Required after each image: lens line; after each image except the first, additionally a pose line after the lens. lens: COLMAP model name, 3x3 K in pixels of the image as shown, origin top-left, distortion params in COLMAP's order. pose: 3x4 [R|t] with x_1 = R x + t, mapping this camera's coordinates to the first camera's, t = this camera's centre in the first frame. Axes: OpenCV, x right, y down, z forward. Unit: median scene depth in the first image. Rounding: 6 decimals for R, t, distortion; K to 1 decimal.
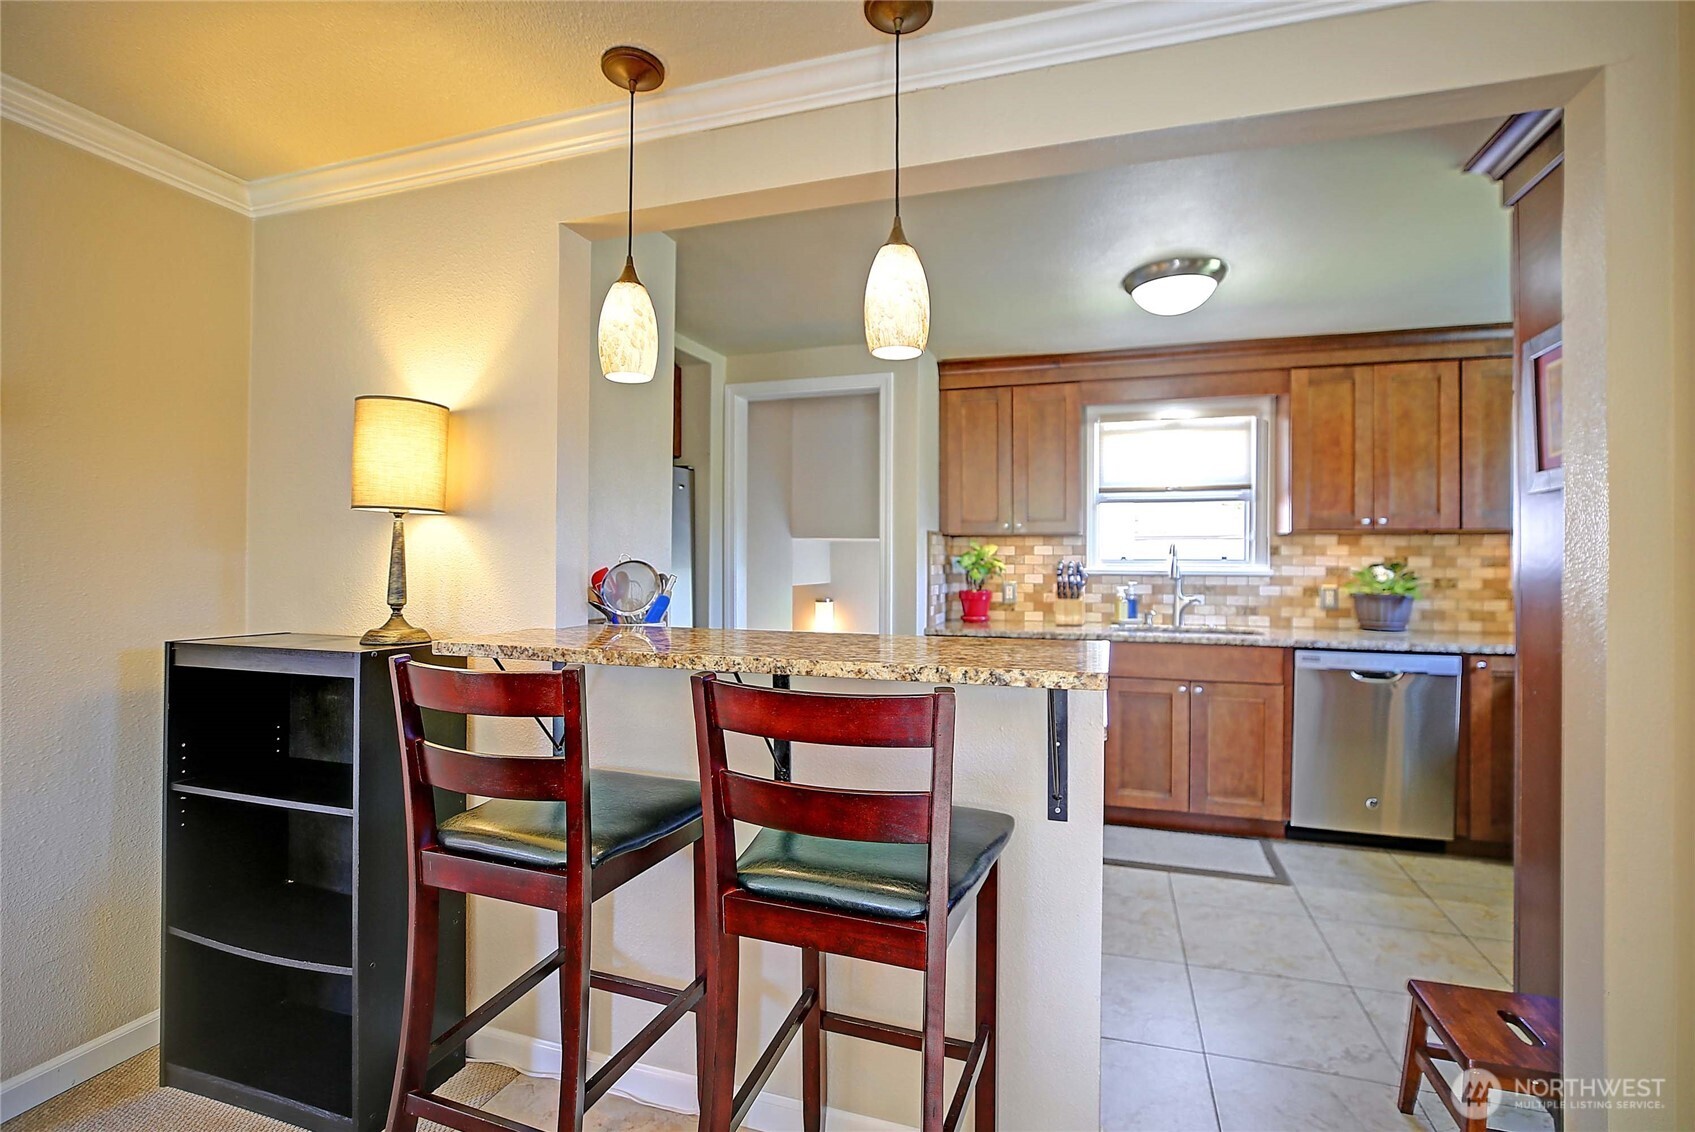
lens RADIAL K [[800.6, 0, 851.6], [0, 800.6, 564.9], [0, 0, 1]] dist [-0.000736, 0.000087]
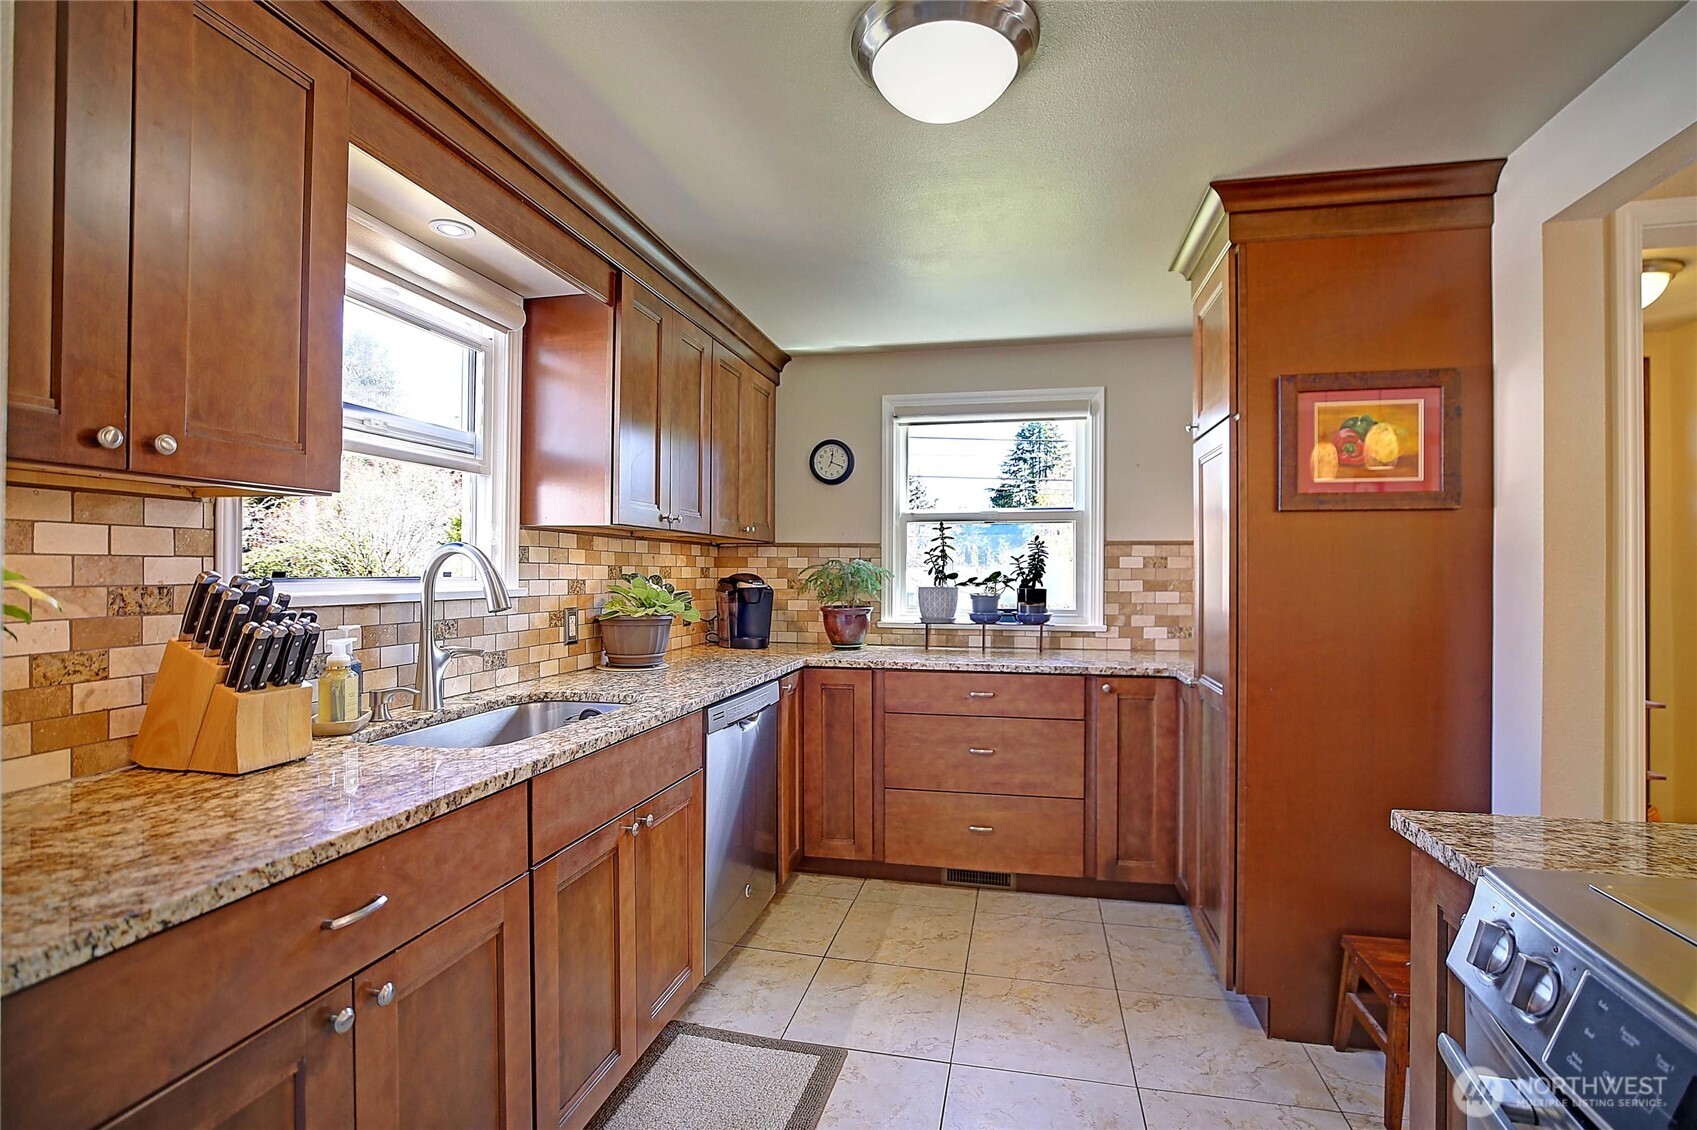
lens RADIAL K [[801.5, 0, 854.3], [0, 801.5, 567.9], [0, 0, 1]] dist [-0.000736, 0.000087]
pose [[-0.133430, -0.003768, 0.991051, -0.101517], [-0.007143, 0.999970, 0.002841, -0.011346], [-0.991033, -0.006700, -0.133453, 0.839228]]
